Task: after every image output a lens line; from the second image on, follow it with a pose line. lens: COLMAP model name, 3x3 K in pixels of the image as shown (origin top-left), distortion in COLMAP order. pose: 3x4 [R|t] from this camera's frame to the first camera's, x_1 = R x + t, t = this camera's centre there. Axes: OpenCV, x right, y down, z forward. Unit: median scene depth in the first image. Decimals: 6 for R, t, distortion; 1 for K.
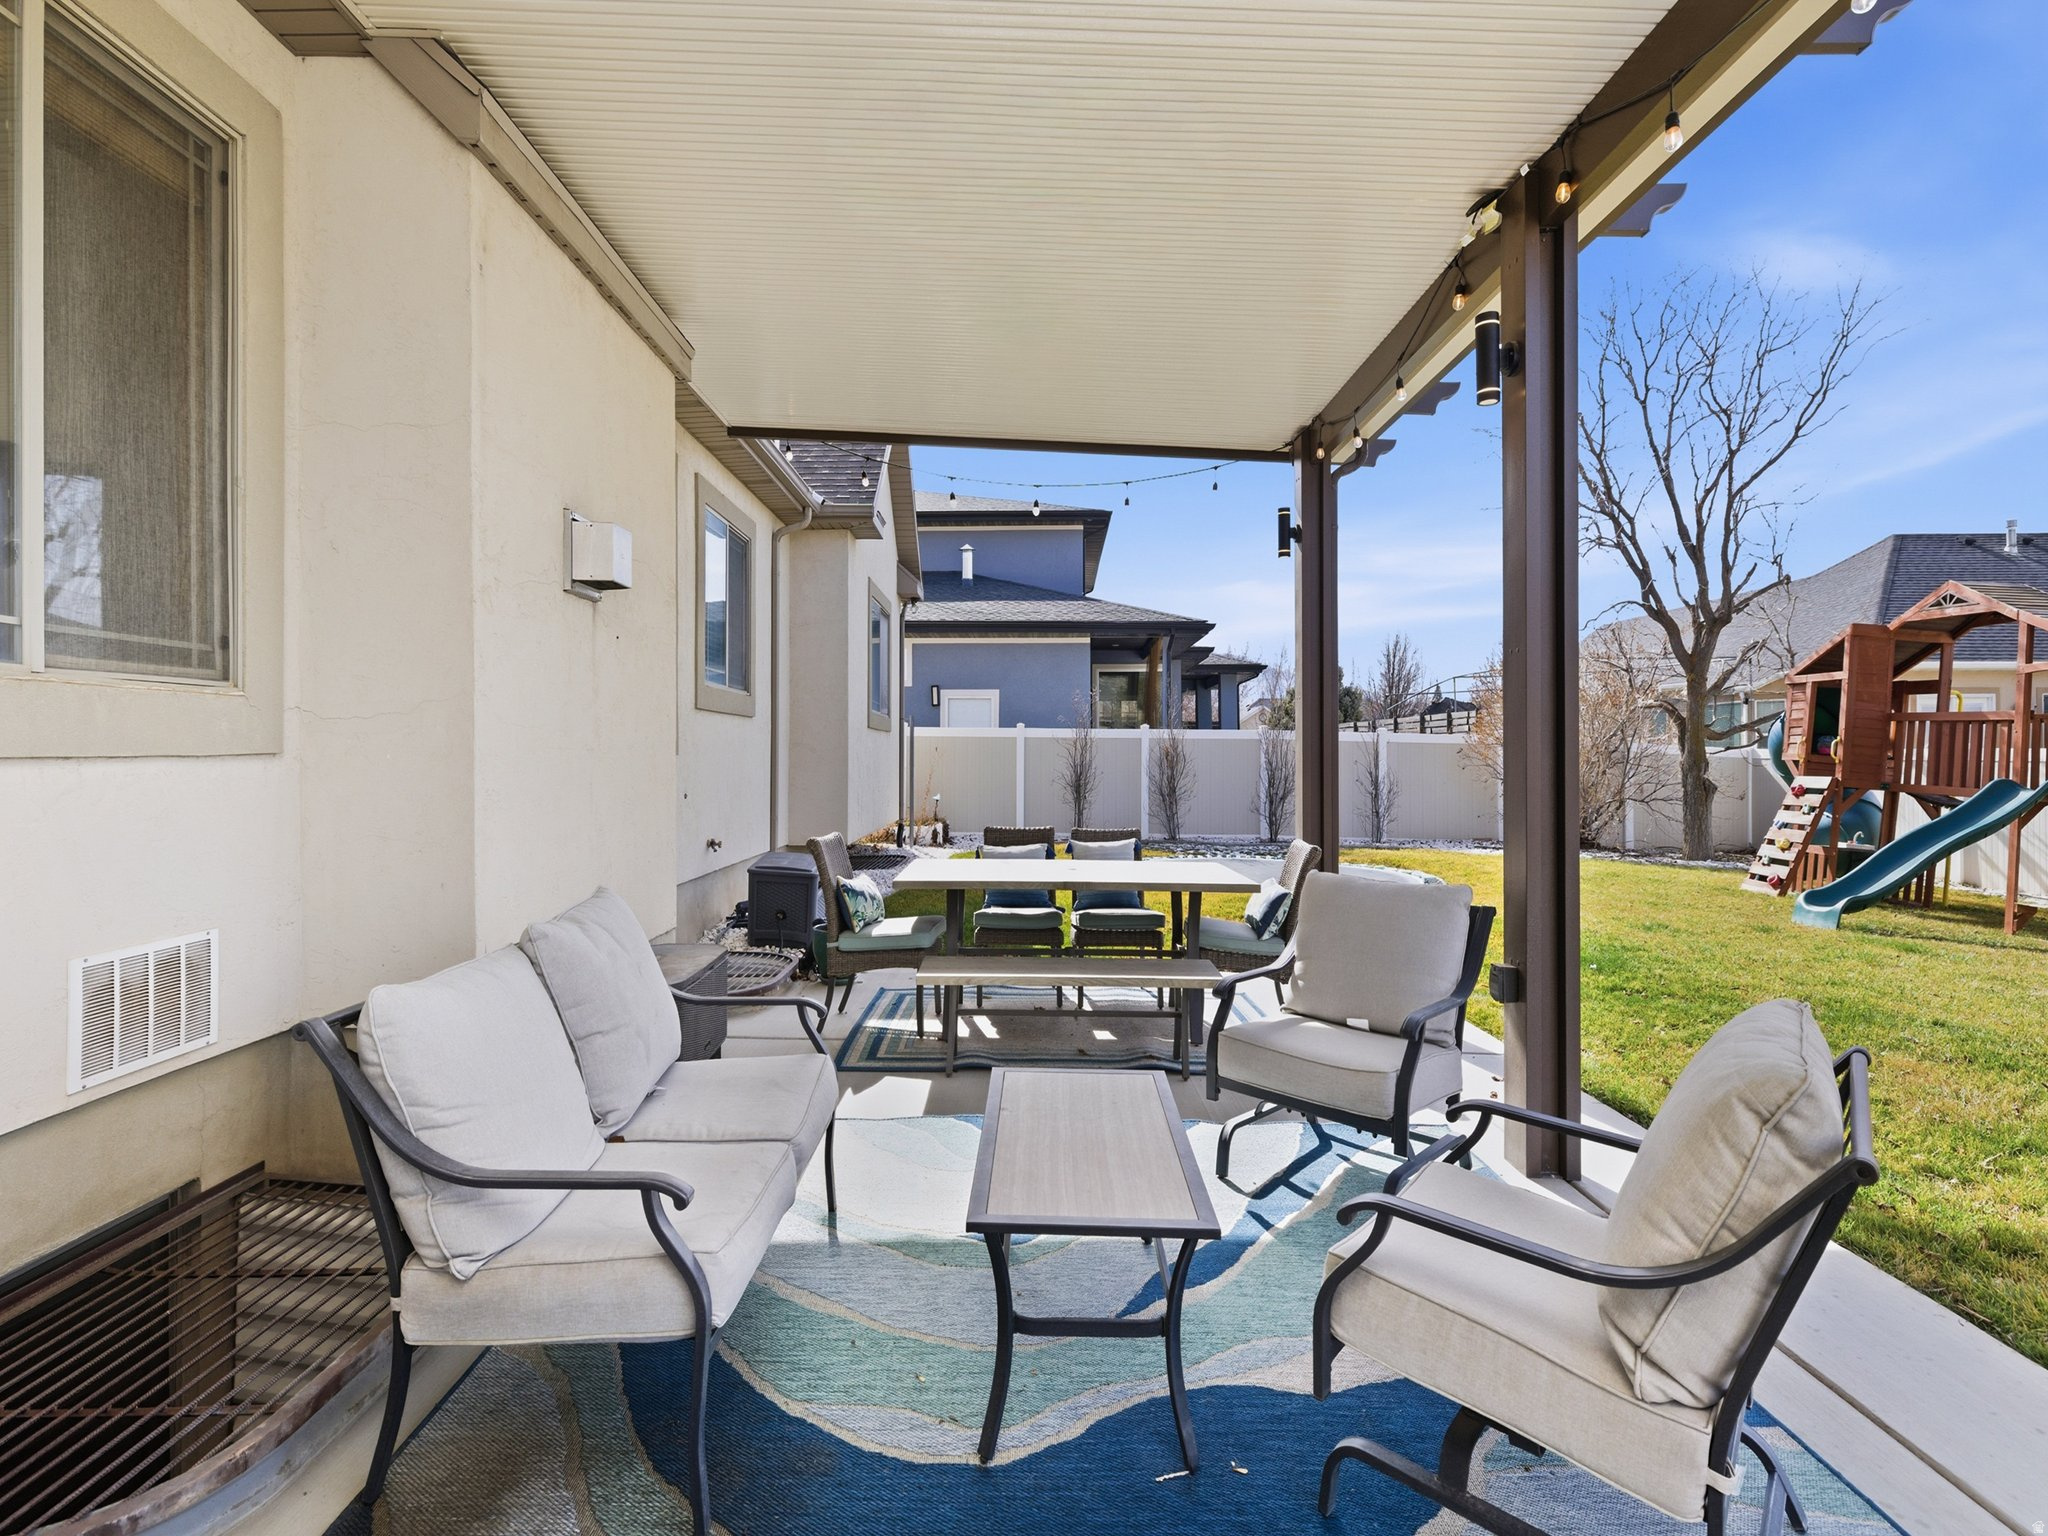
lens RADIAL K [[974.2, 0, 1024.0], [0, 974.2, 768.0], [0, 0, 1]] dist [0.003955, 0.000278]
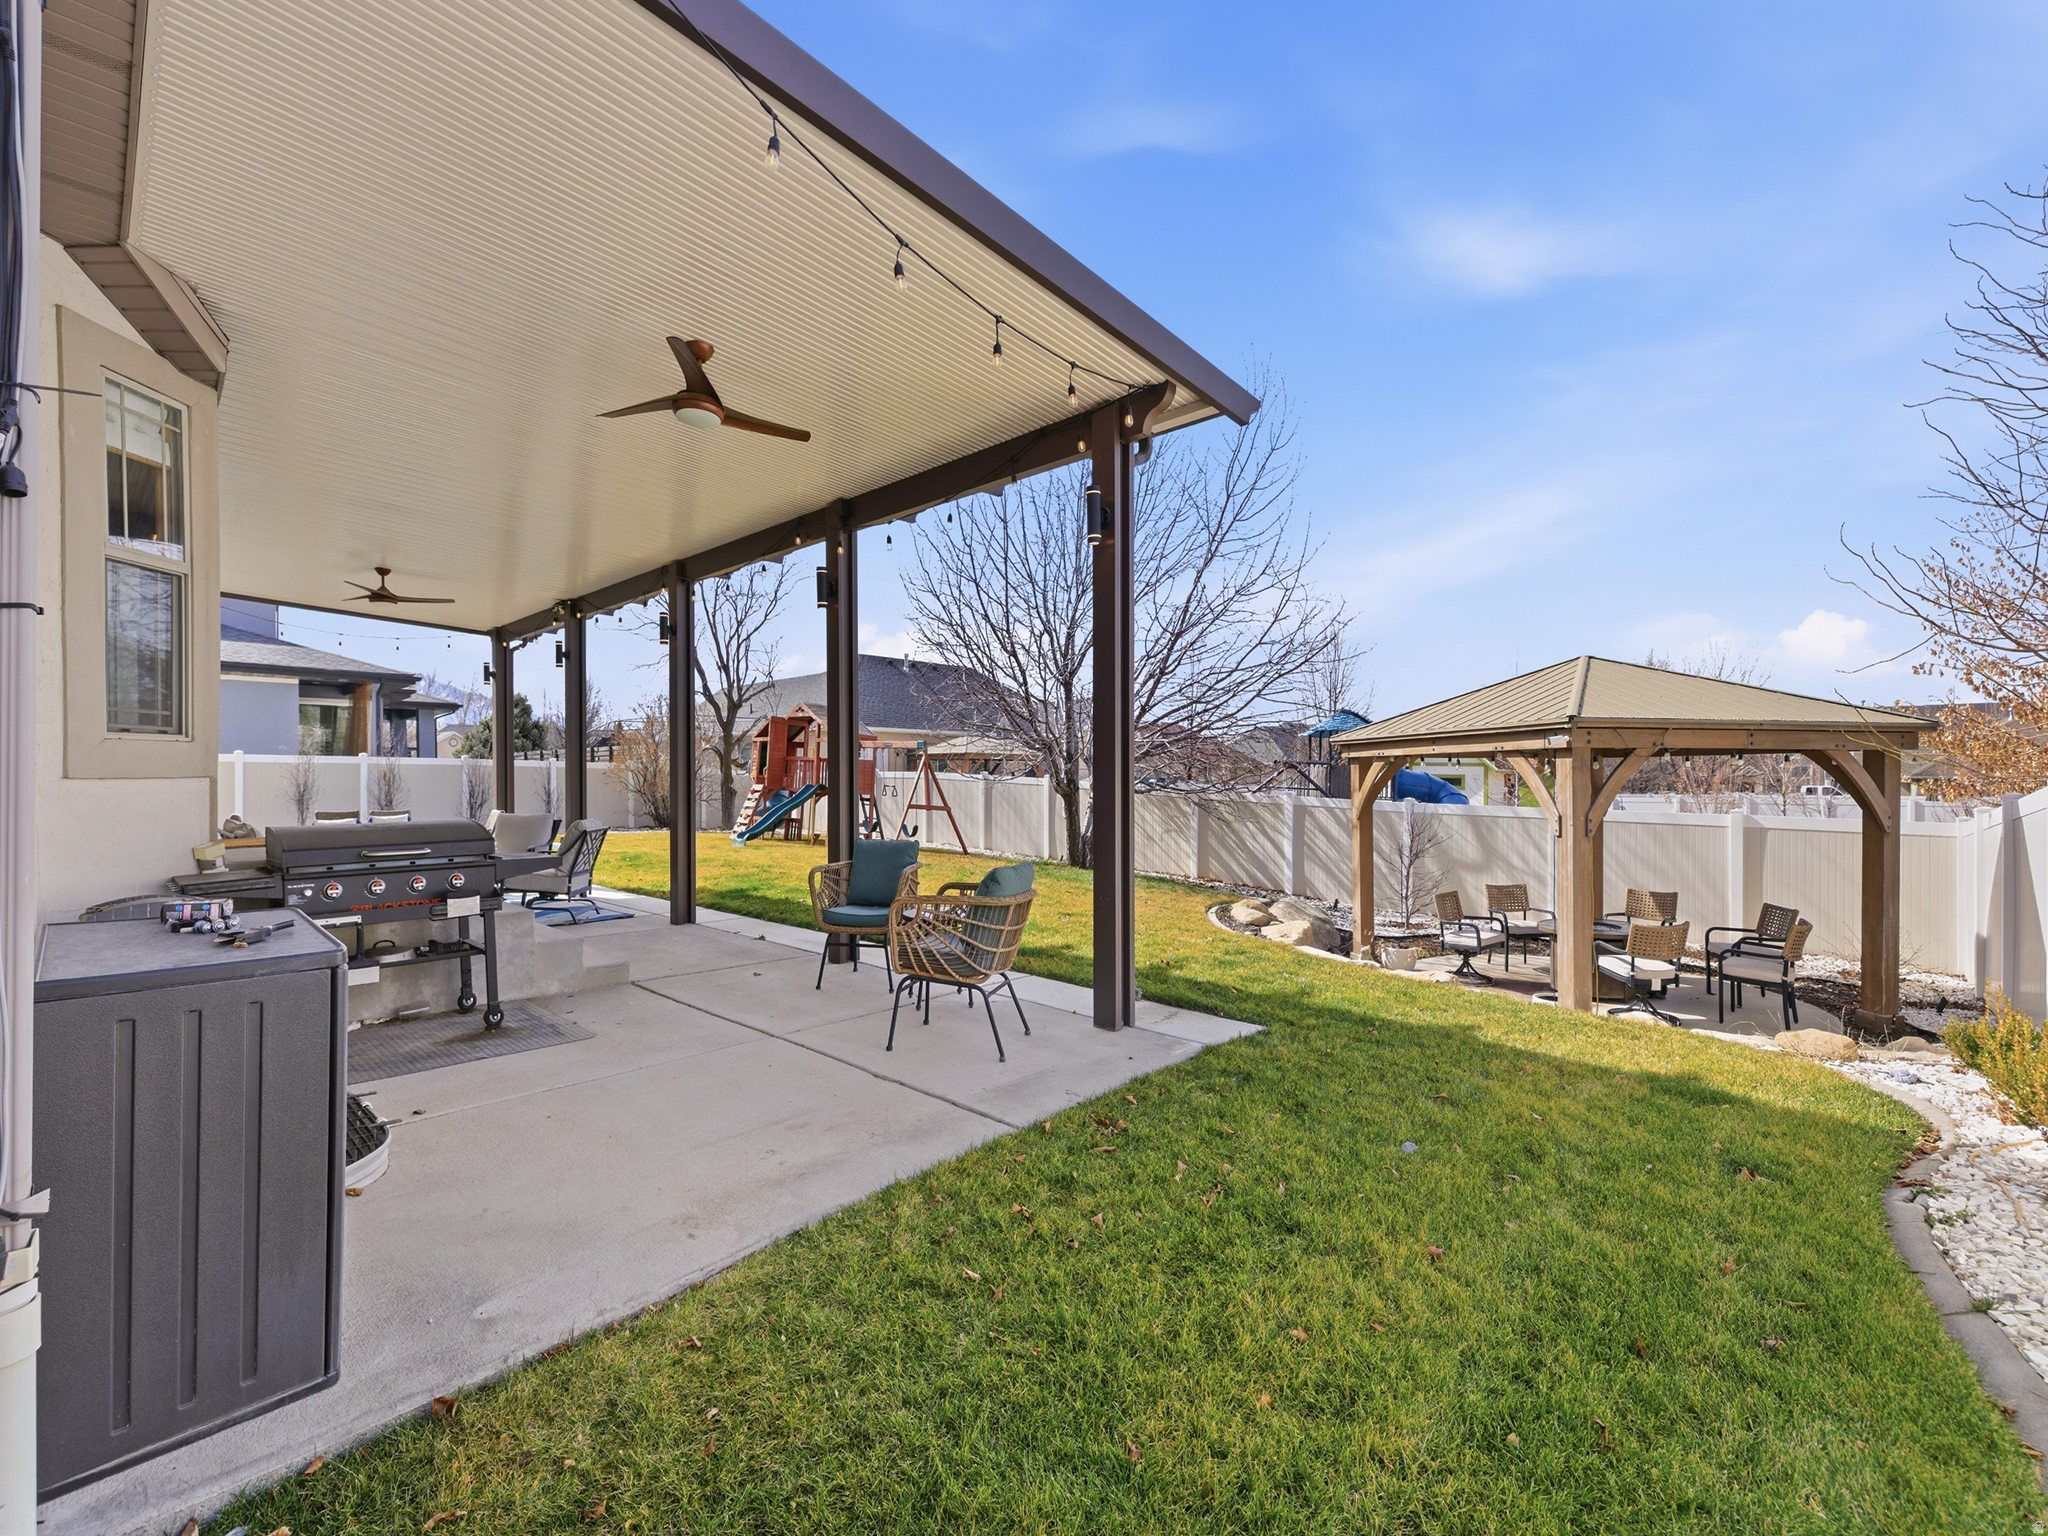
lens RADIAL K [[860.8, 0, 1024.0], [0, 860.8, 768.0], [0, 0, 1]] dist [-0.014693, 0.000469]
pose [[0.672862, 0.004704, 0.739754, -0.166794], [0.013069, 0.999748, -0.018245, 0.010994], [-0.739653, 0.021944, 0.672631, -0.577511]]
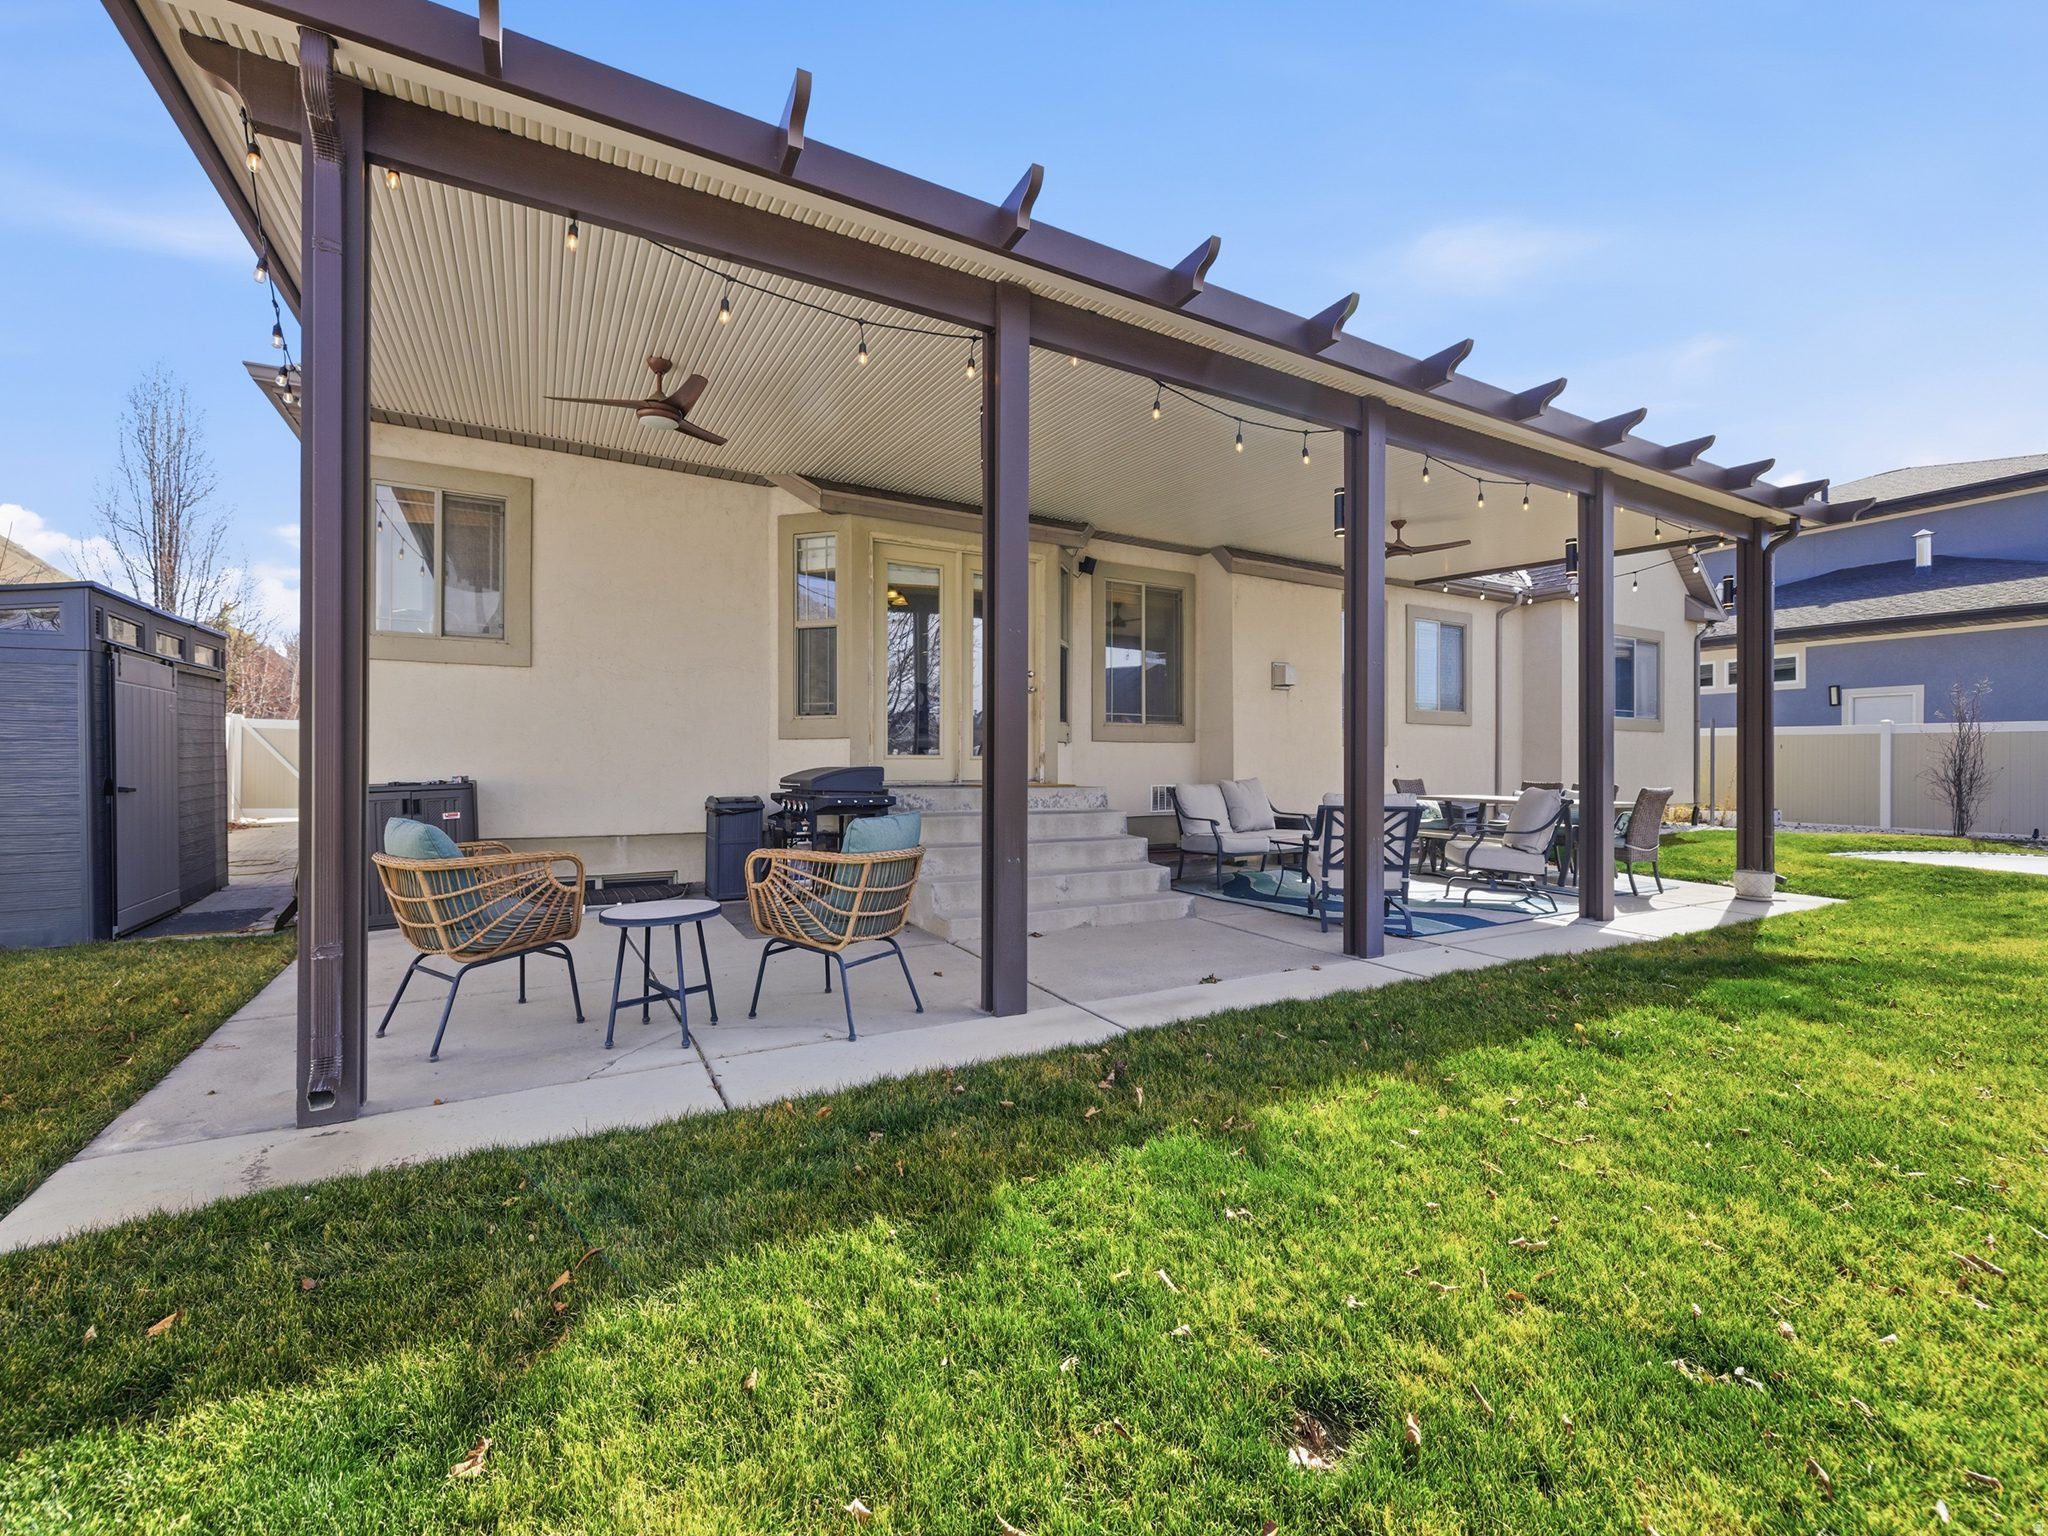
lens RADIAL K [[860.8, 0, 1024.0], [0, 860.8, 768.0], [0, 0, 1]] dist [-0.014693, 0.000469]
pose [[0.491390, 0.002113, -0.870937, 0.440911], [-0.011163, 0.999930, -0.003873, 0.025517], [0.870868, 0.011626, 0.491379, -0.295730]]
